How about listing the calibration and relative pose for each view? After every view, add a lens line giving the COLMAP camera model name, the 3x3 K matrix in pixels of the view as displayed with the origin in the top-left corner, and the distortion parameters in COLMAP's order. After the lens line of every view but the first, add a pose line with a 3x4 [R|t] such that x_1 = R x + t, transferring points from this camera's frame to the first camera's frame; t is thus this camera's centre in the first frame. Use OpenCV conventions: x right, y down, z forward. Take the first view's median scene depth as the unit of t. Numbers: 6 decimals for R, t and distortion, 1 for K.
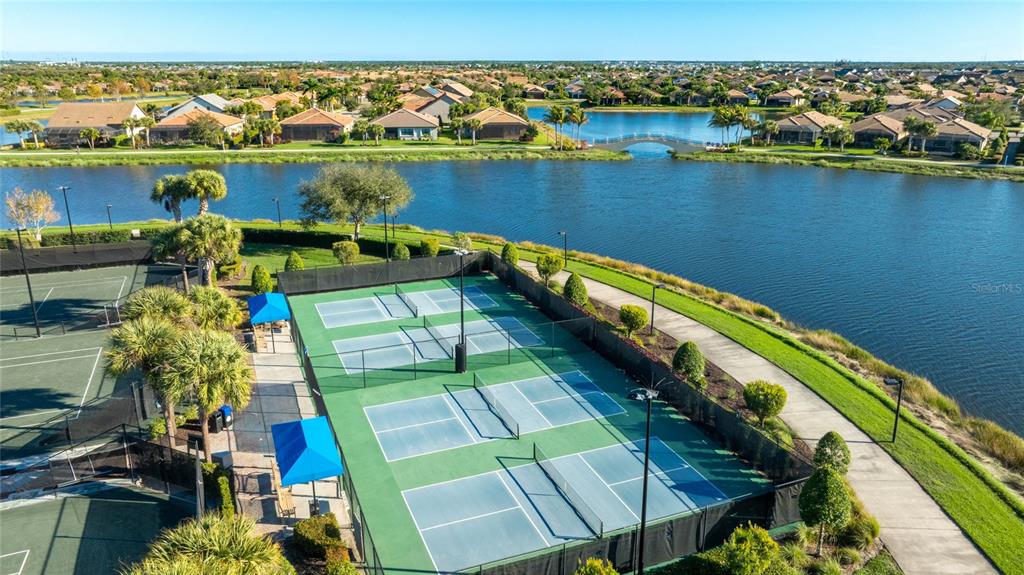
lens RADIAL K [[728.8, 0, 509.5], [0, 728.8, 283.4], [0, 0, 1]] dist [-0.052449, 0.064551]
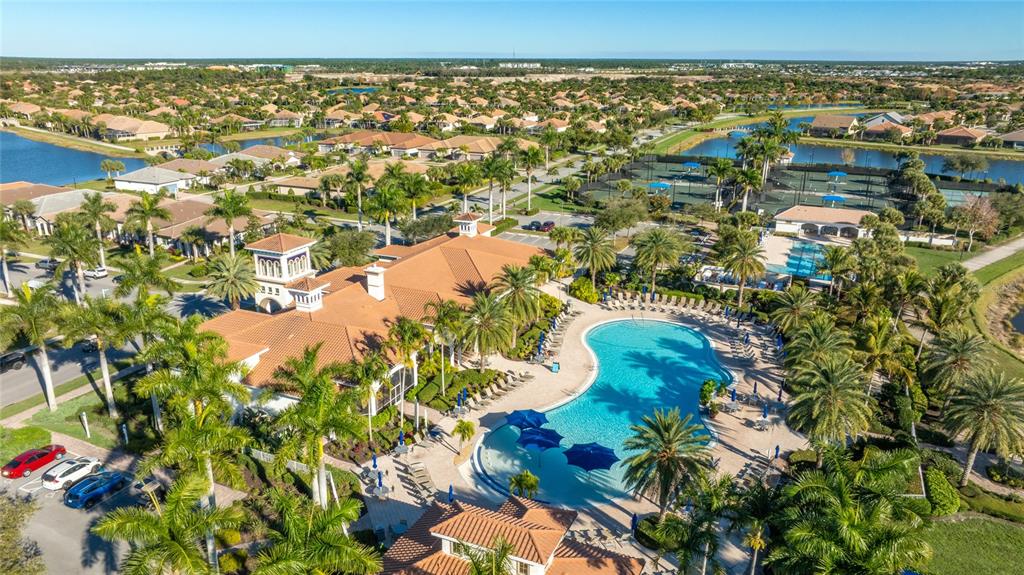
lens RADIAL K [[728.8, 0, 509.5], [0, 728.8, 283.4], [0, 0, 1]] dist [-0.052449, 0.064551]
pose [[0.688229, 0.215803, -0.692654, 0.271441], [-0.212700, 0.972801, 0.091745, 0.200219], [0.693614, 0.084187, 0.715411, -0.975828]]
